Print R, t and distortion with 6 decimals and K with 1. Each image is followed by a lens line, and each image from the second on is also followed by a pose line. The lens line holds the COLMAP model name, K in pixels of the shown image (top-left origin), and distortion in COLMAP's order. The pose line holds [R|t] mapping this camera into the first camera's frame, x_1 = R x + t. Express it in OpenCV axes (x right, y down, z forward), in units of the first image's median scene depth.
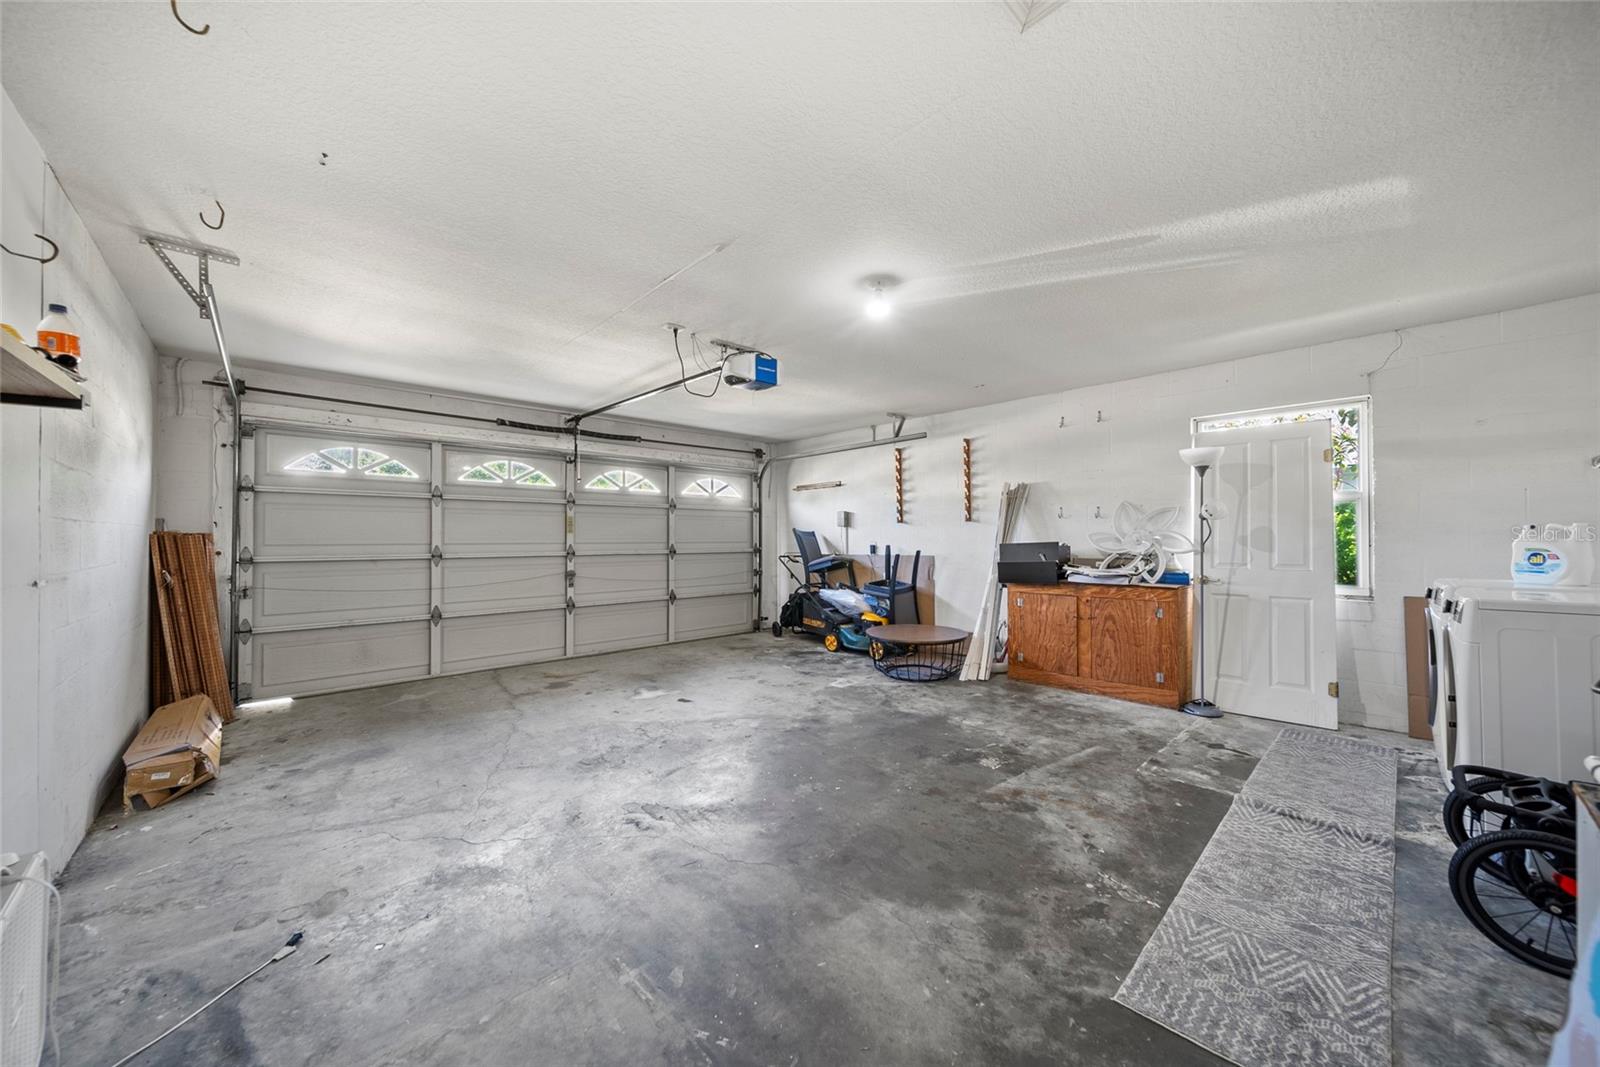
lens RADIAL K [[566.5, 0, 796.3], [0, 566.5, 529.8], [0, 0, 1]] dist [-0.001660, -0.000185]
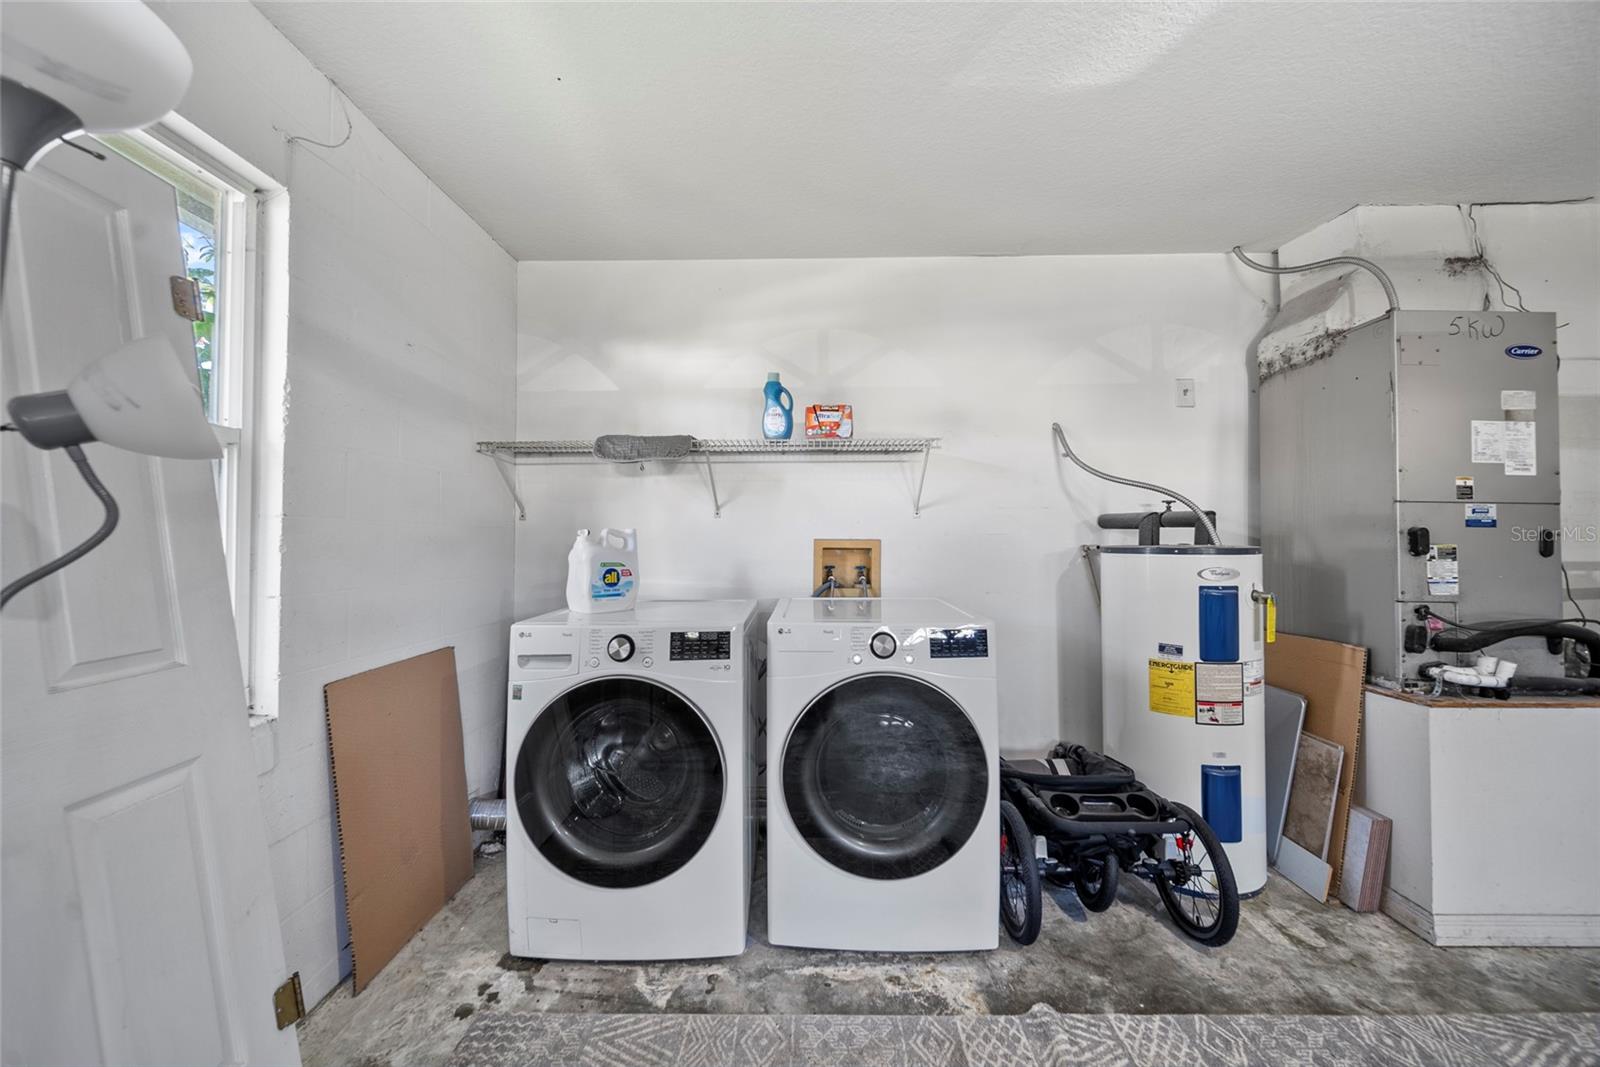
lens RADIAL K [[566.5, 0, 796.3], [0, 566.5, 529.8], [0, 0, 1]] dist [-0.001660, -0.000185]
pose [[-0.725231, 0.014456, 0.688354, 0.645517], [-0.001350, 0.999748, -0.022418, 0.007368], [-0.688504, -0.017188, -0.725028, 1.359912]]
